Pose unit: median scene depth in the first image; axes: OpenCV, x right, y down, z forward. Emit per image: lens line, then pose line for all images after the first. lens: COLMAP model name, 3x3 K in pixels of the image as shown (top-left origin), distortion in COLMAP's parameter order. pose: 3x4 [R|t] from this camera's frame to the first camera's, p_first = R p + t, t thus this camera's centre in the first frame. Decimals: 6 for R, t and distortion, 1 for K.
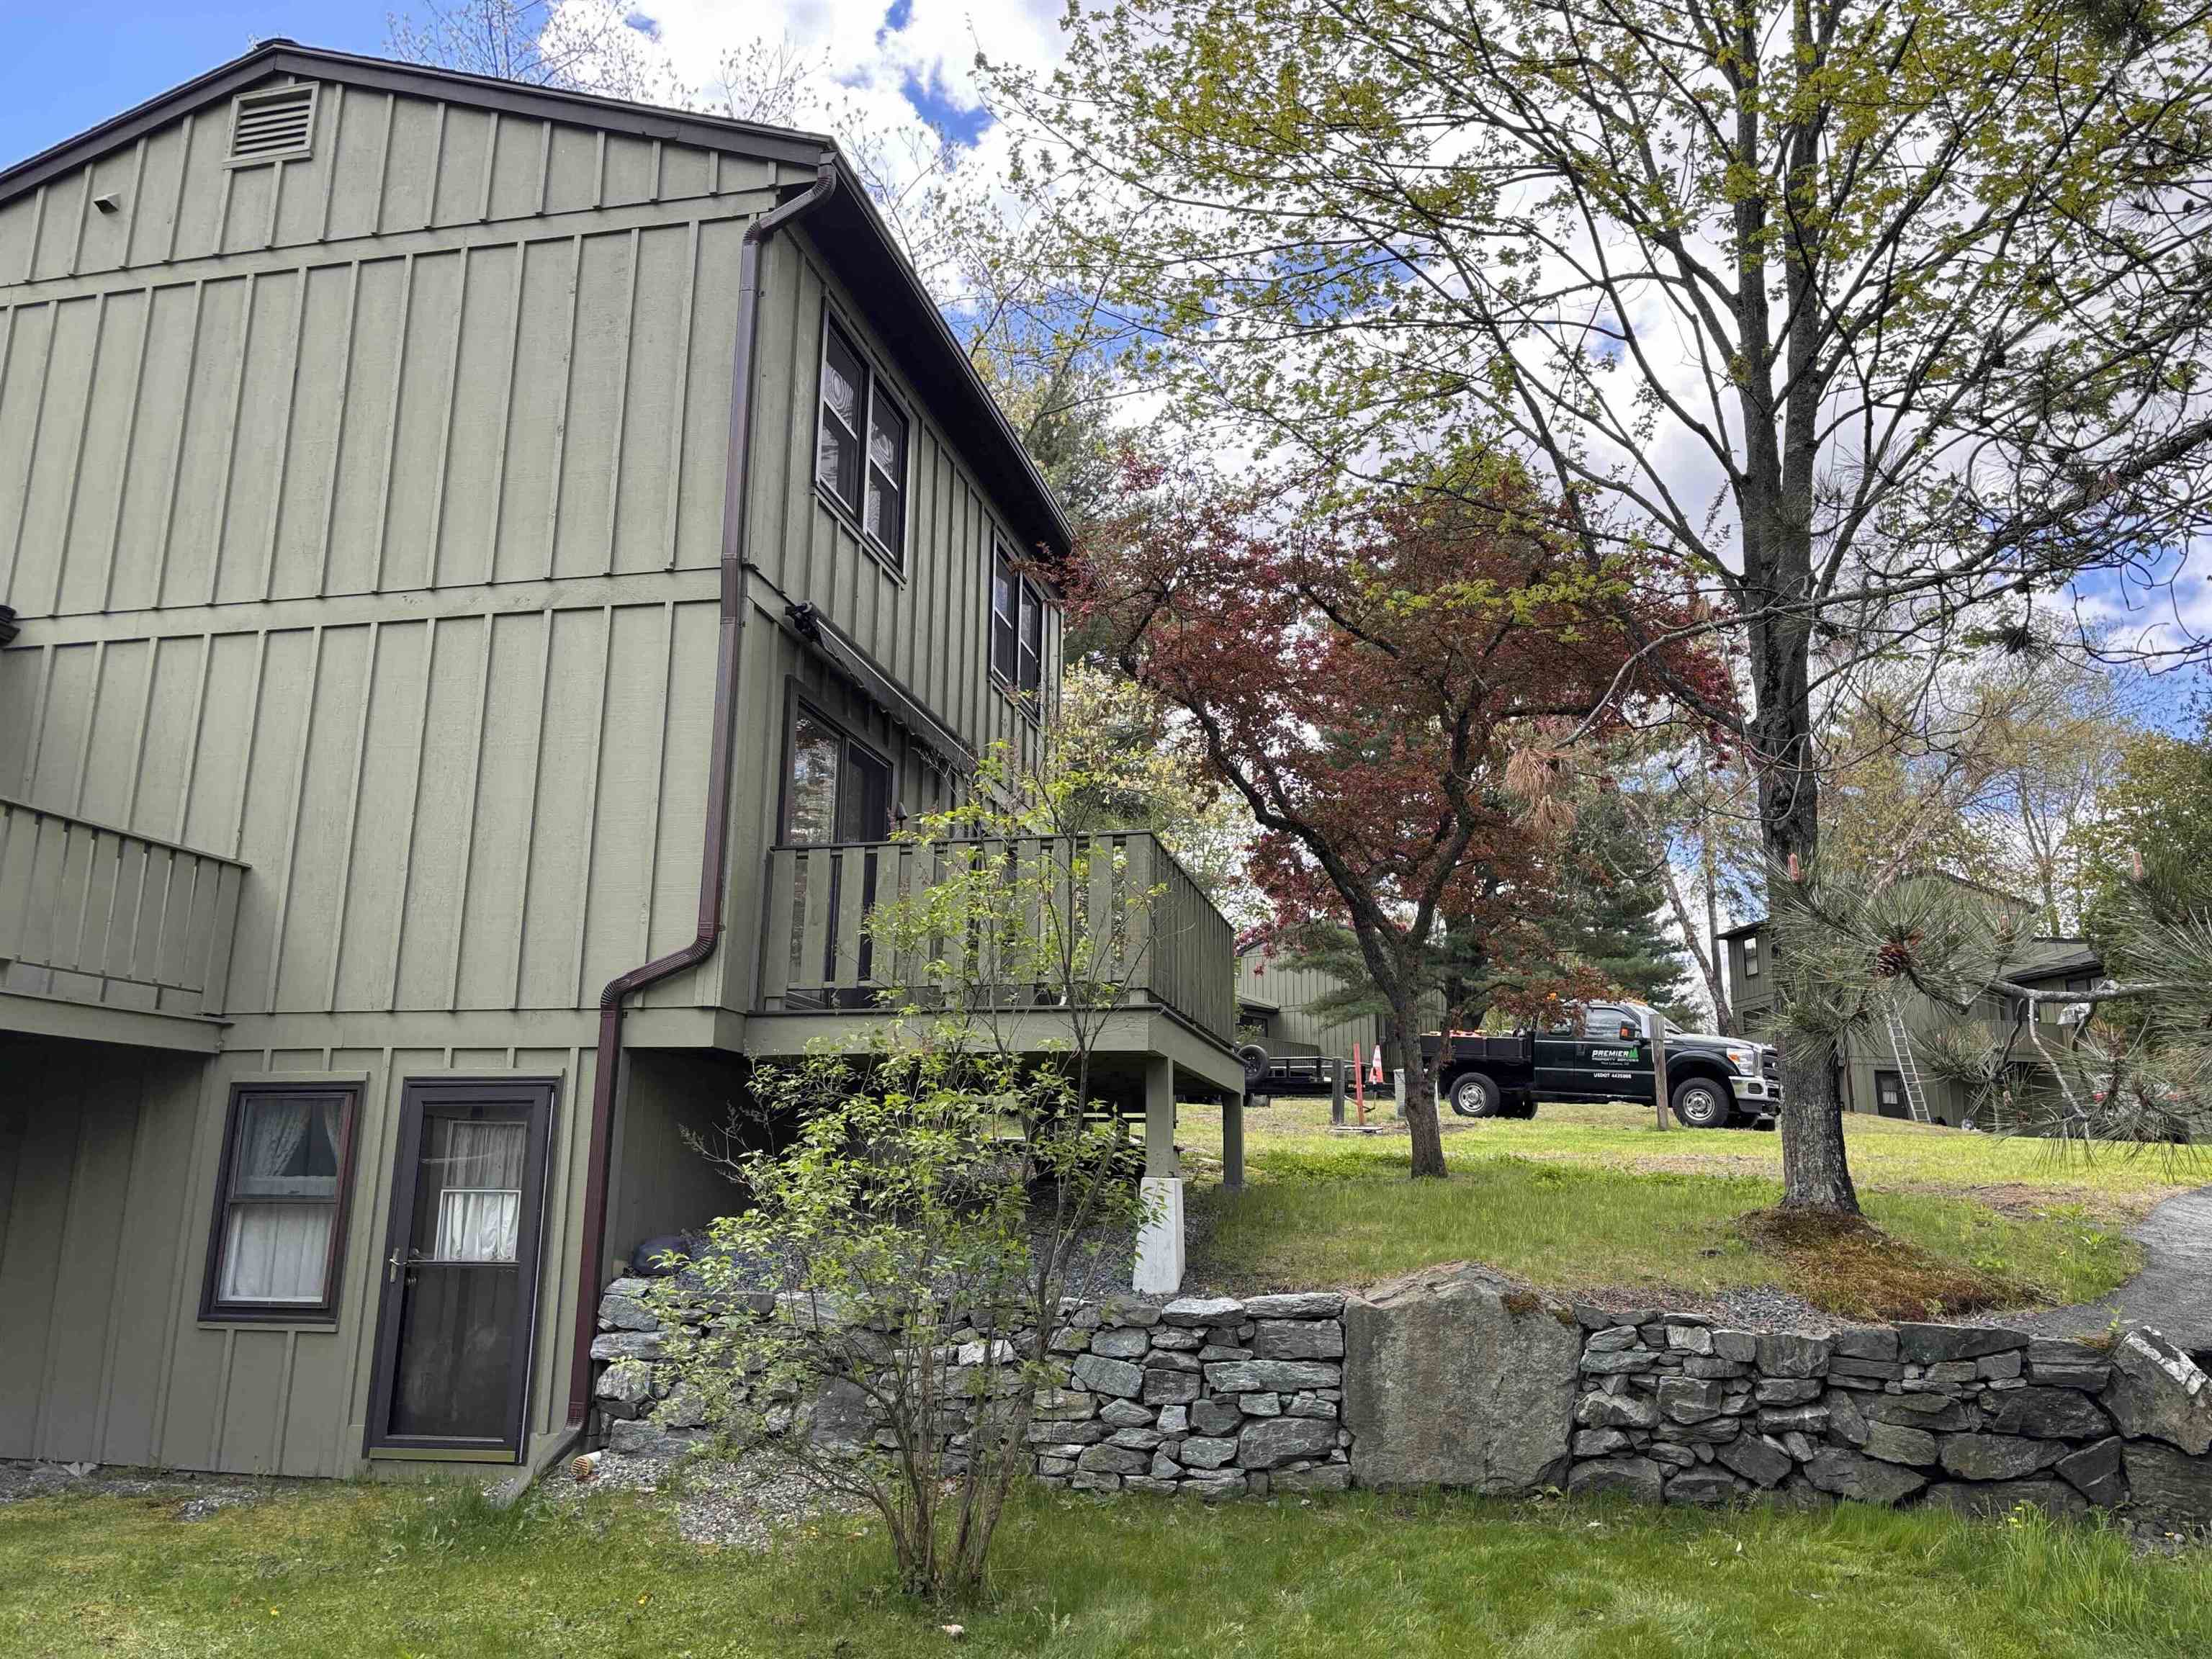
lens RADIAL K [[1732.6, 0, 1106.0], [0, 1732.6, 829.5], [0, 0, 1]] dist [0.060748, -0.000585]
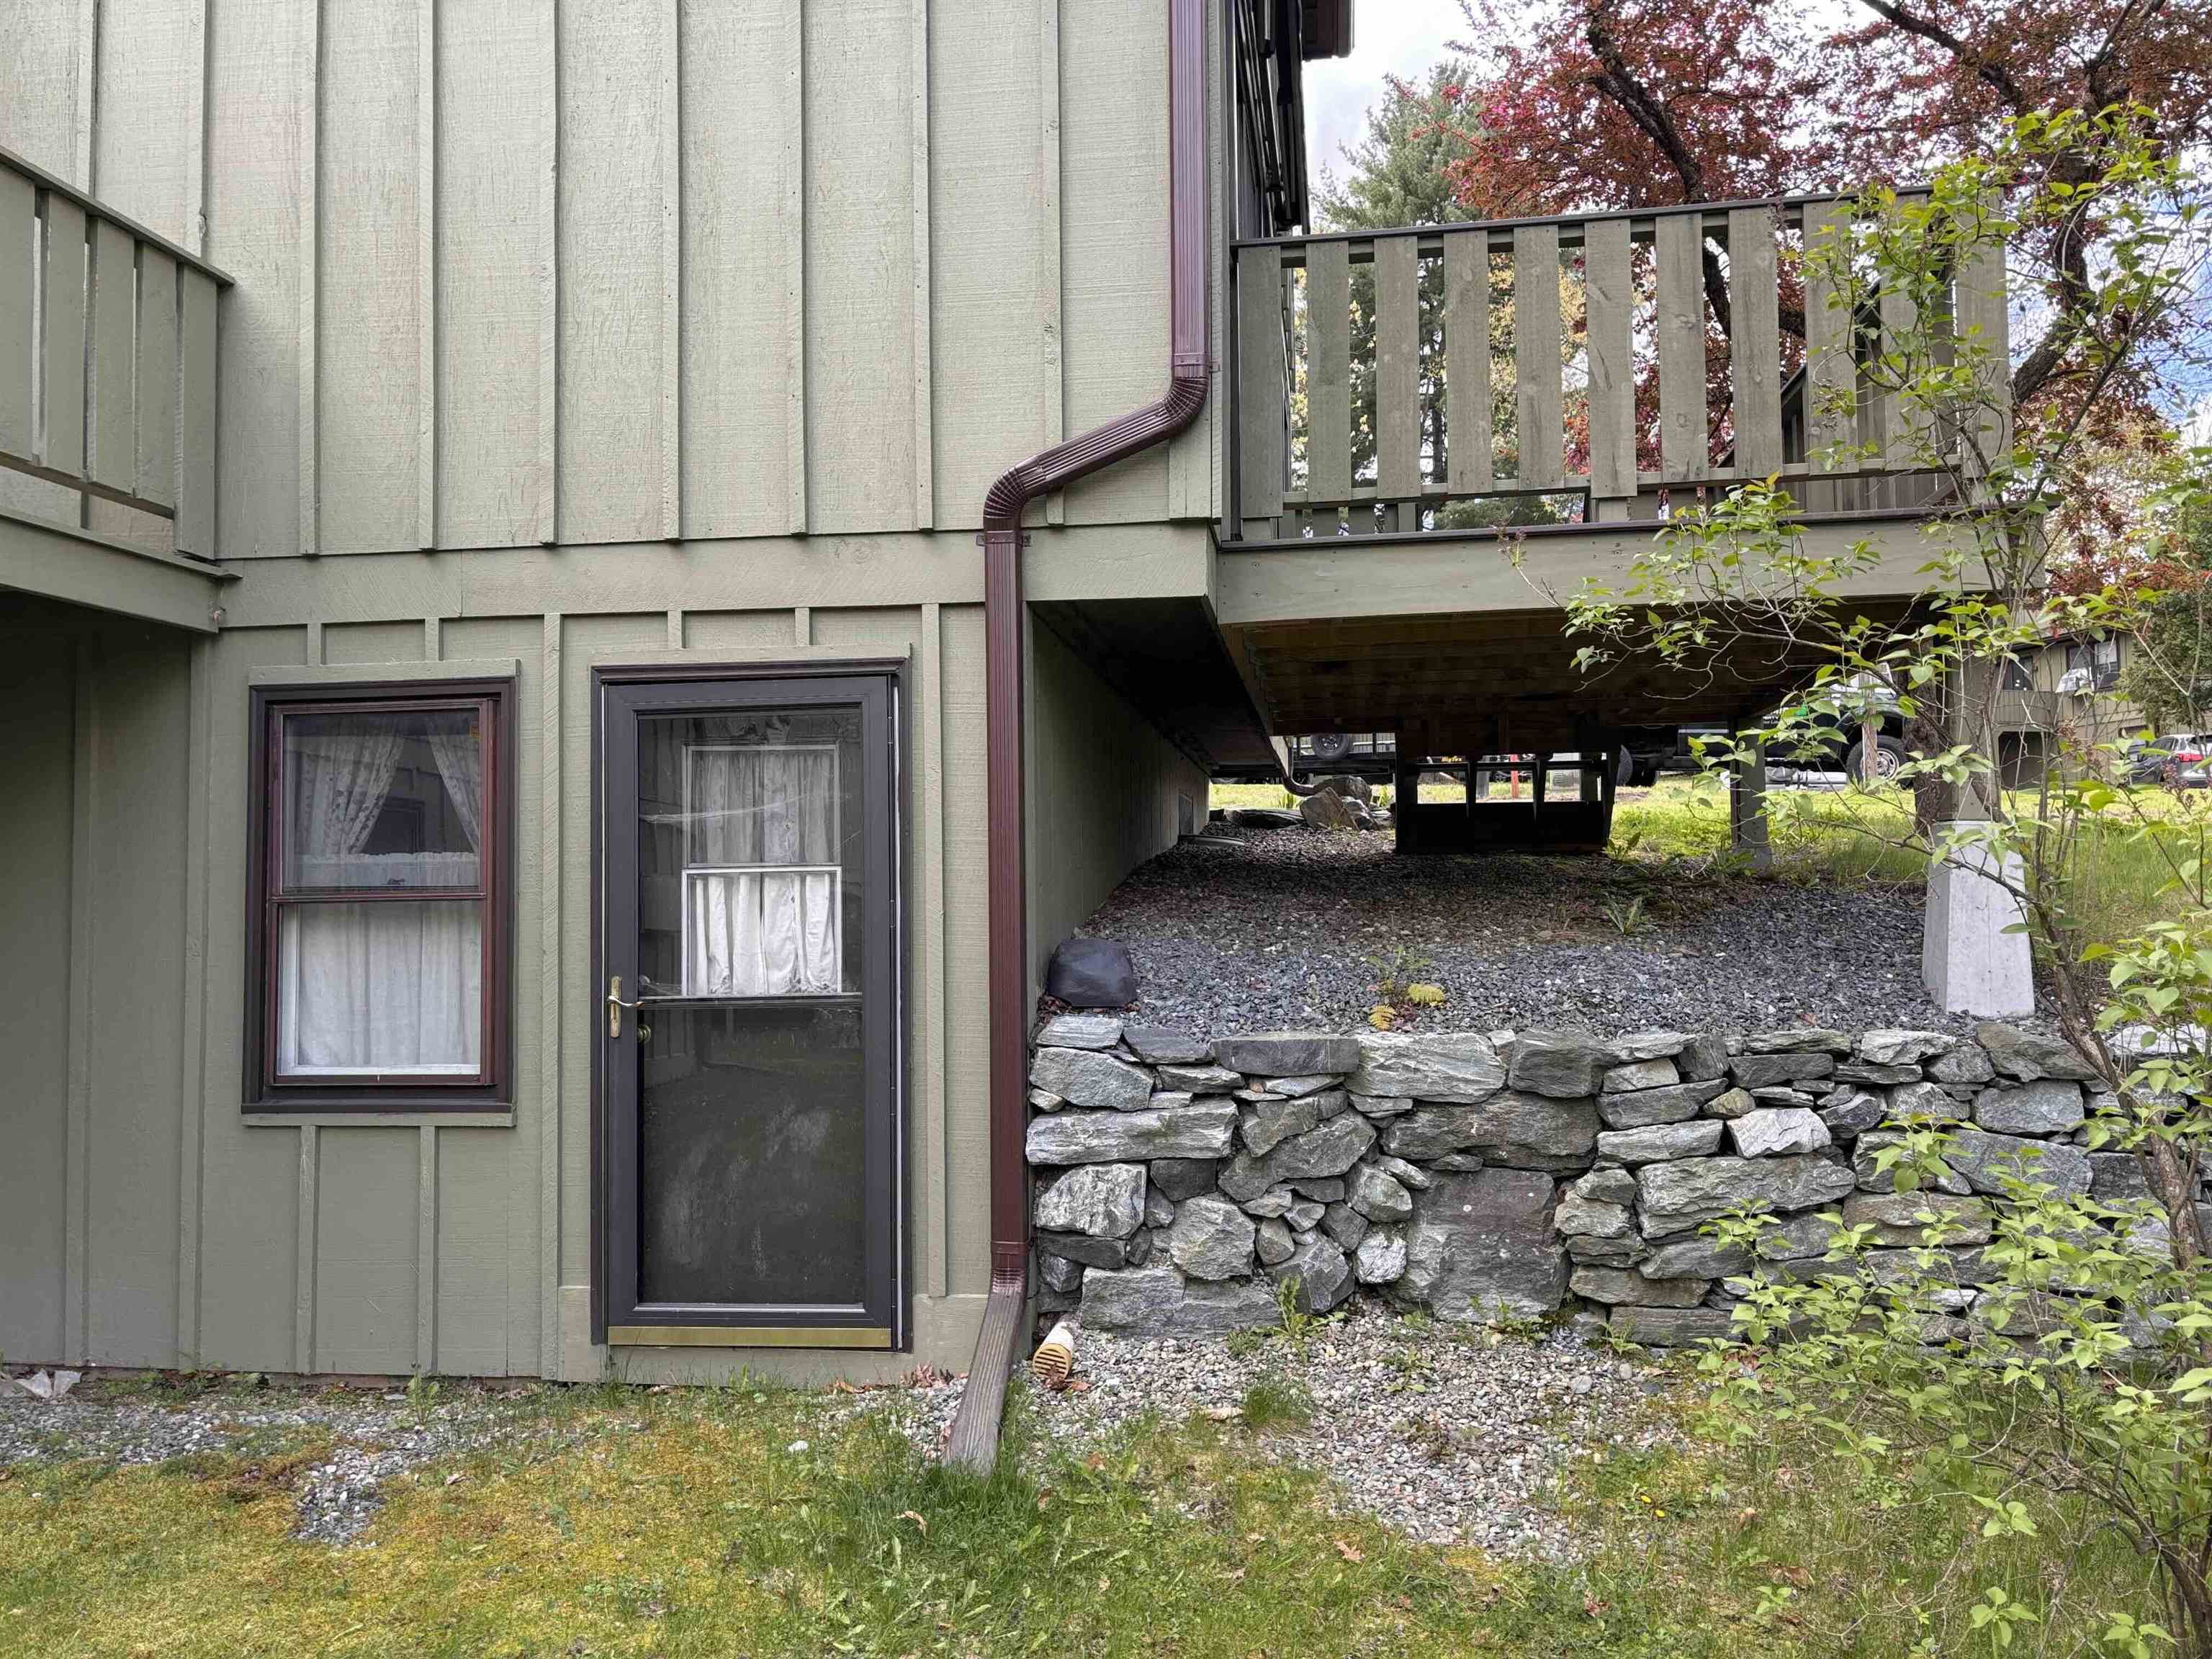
lens RADIAL K [[1732.6, 0, 1106.0], [0, 1732.6, 829.5], [0, 0, 1]] dist [0.060748, -0.000585]
pose [[0.995067, -0.024196, 0.096213, -0.300793], [0.008689, 0.987332, 0.158430, 0.108708], [-0.098828, -0.156812, 0.982671, 0.457162]]
